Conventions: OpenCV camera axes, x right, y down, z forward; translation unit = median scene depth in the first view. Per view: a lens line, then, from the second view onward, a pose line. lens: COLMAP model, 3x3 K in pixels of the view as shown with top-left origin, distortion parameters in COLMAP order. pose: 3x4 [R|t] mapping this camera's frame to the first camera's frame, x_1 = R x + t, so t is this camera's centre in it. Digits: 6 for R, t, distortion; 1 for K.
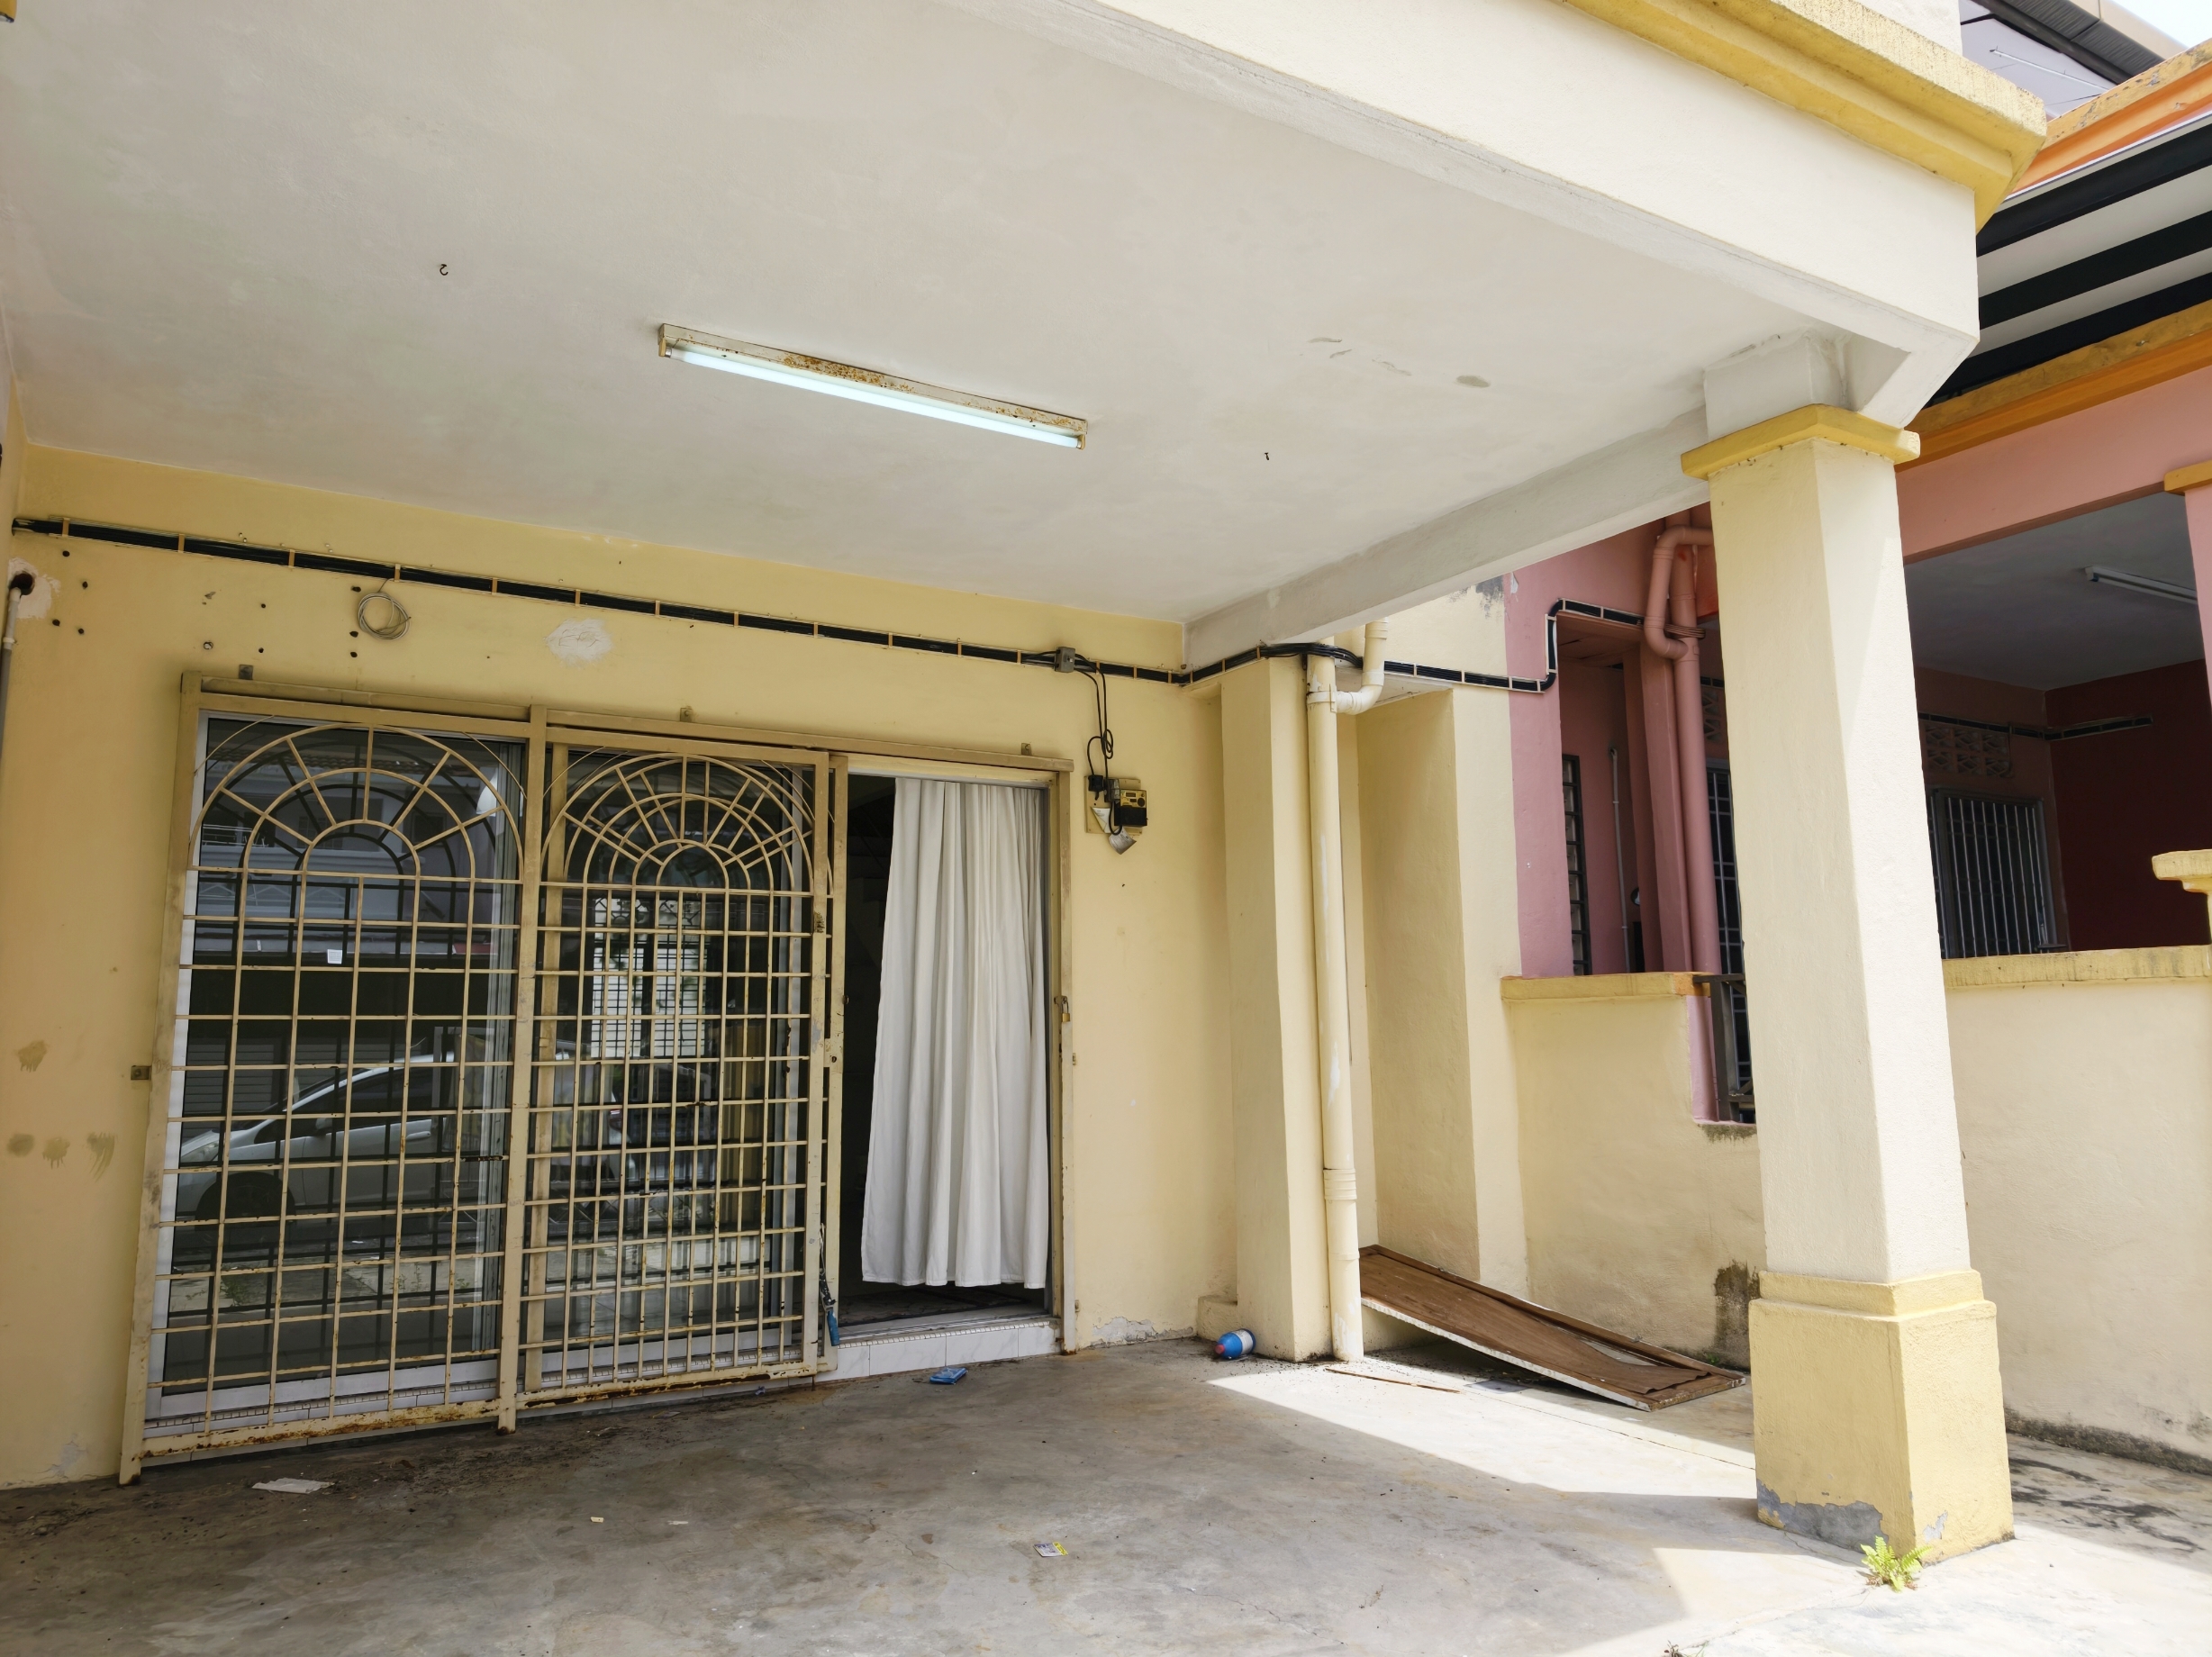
lens RADIAL K [[1566.2, 0, 1117.0], [0, 1566.2, 783.0], [0, 0, 1]] dist [0.115124, -0.169228]
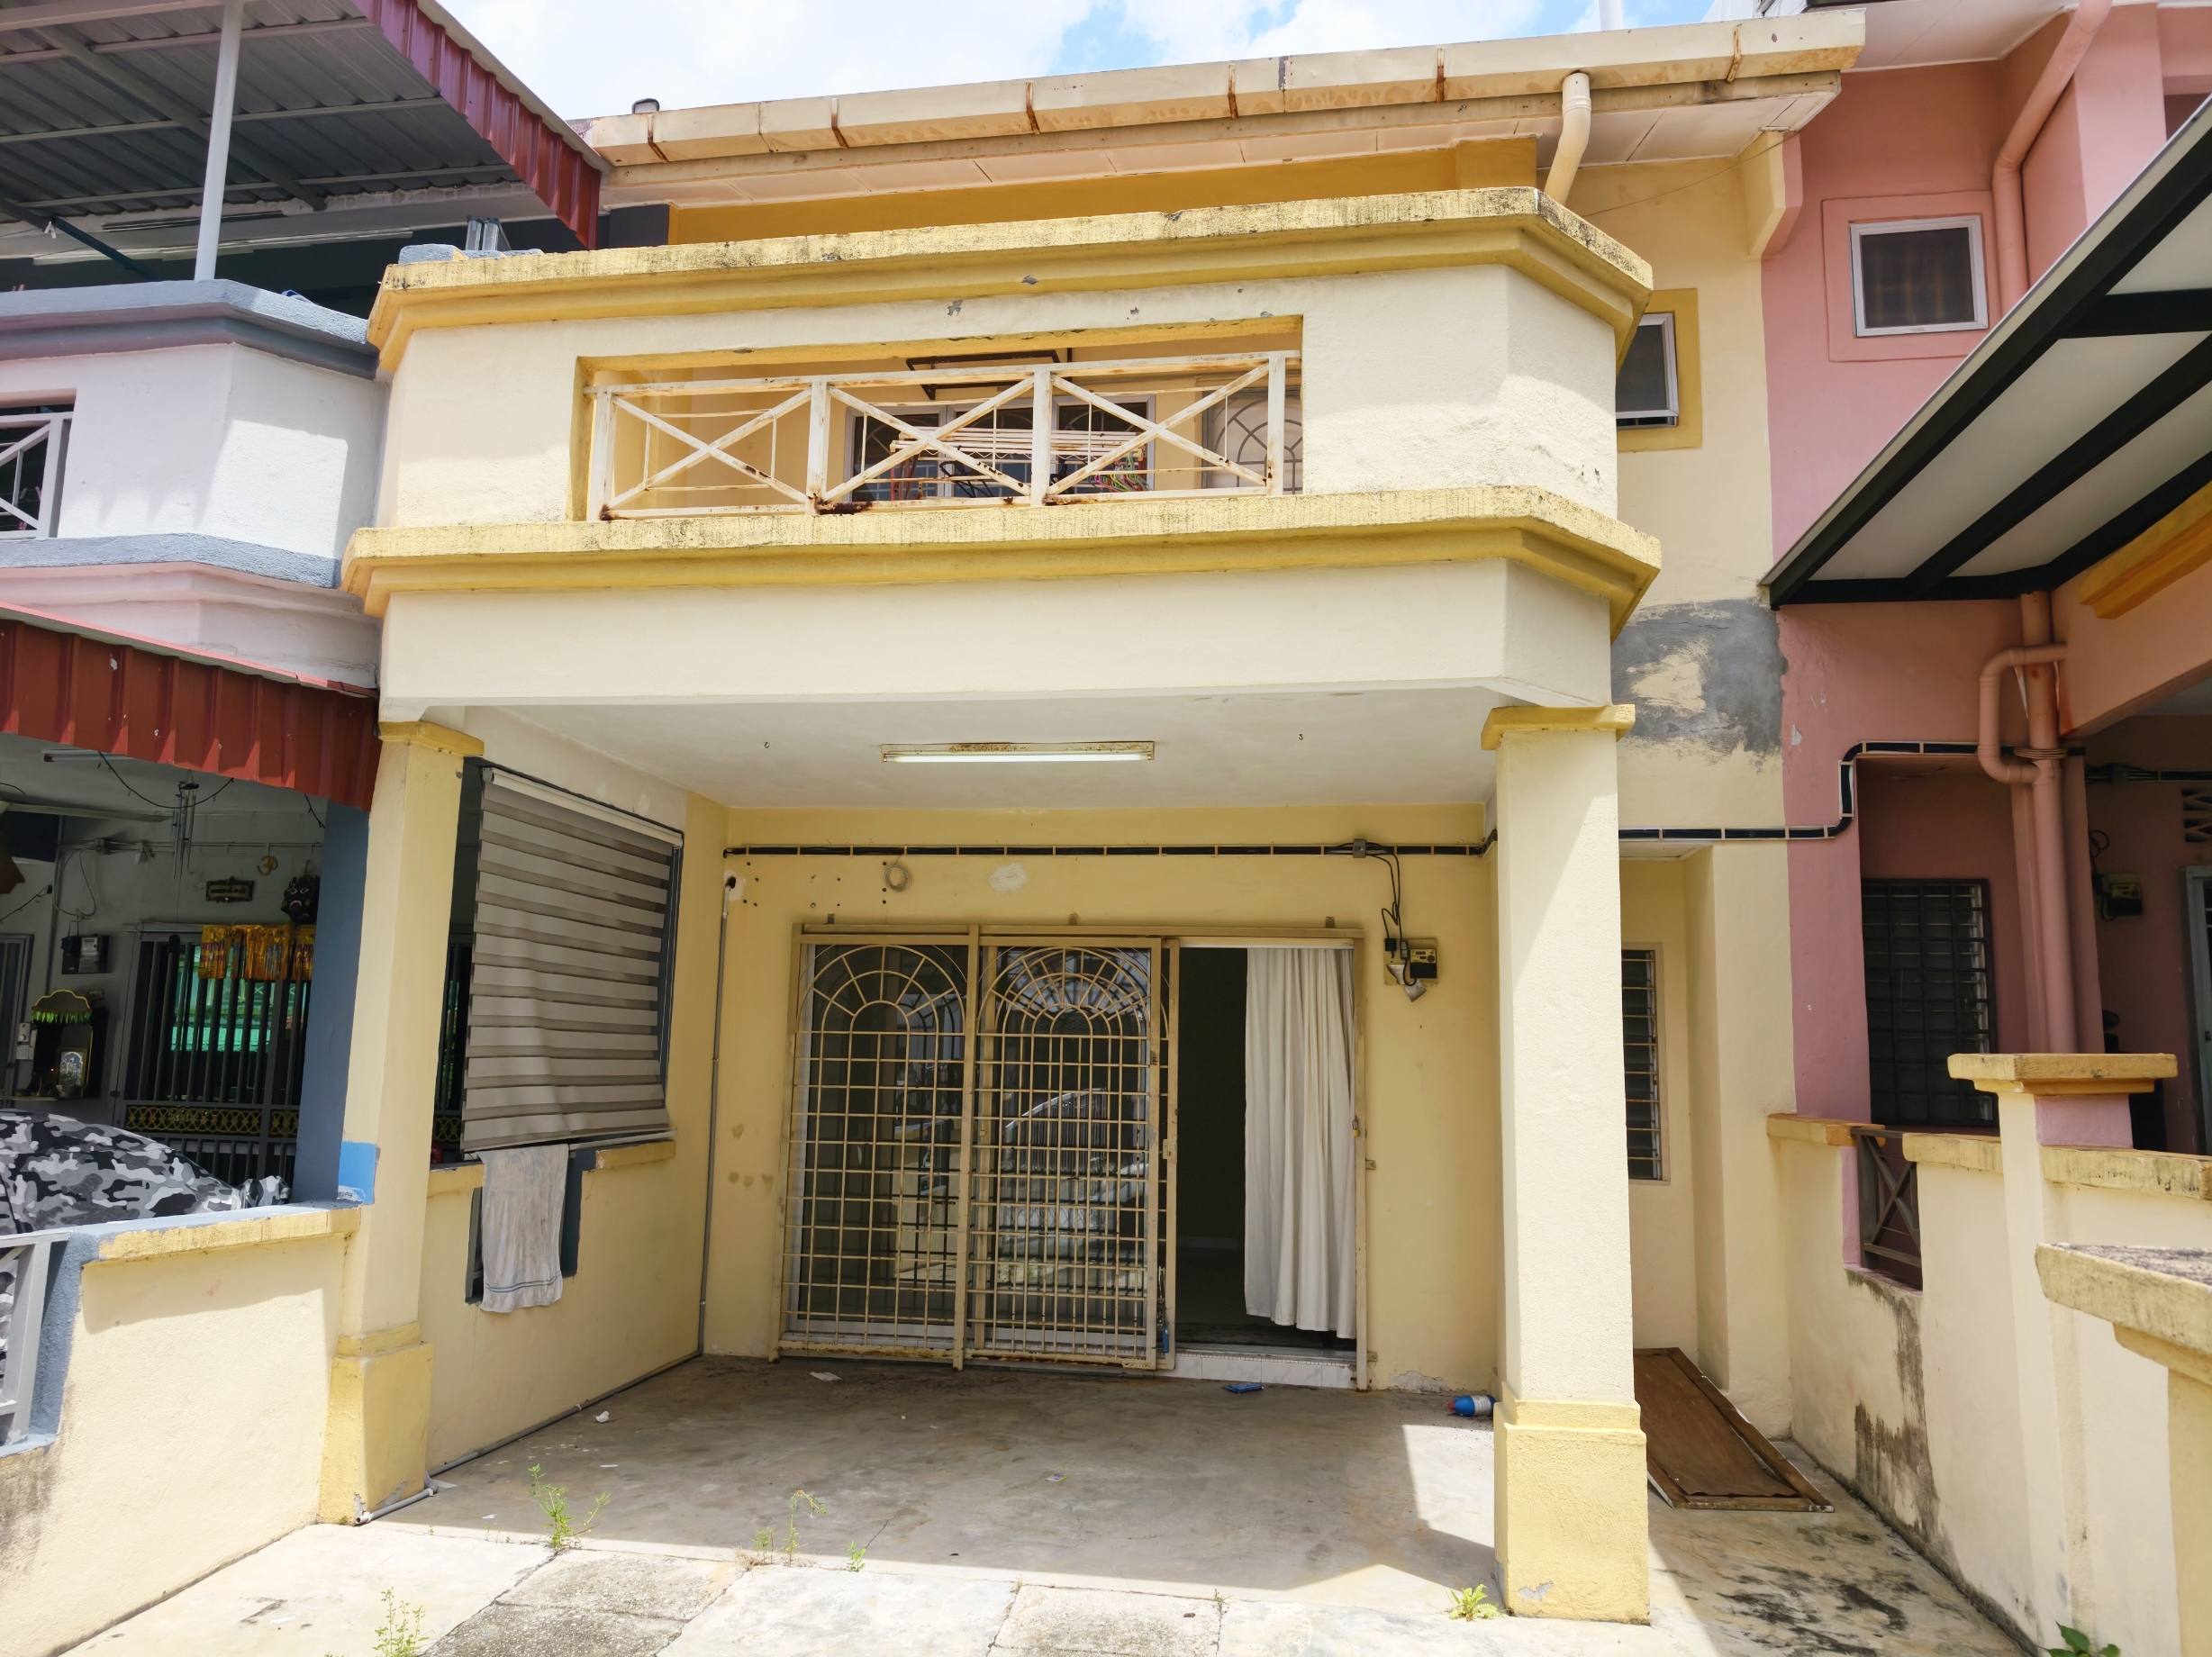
lens RADIAL K [[1566.2, 0, 1117.0], [0, 1566.2, 783.0], [0, 0, 1]] dist [0.115124, -0.169228]
pose [[0.765495, -0.084305, -0.637895, 0.742164], [0.073988, 0.996336, -0.042888, -0.106108], [0.639173, -0.014366, 0.768929, -0.140413]]
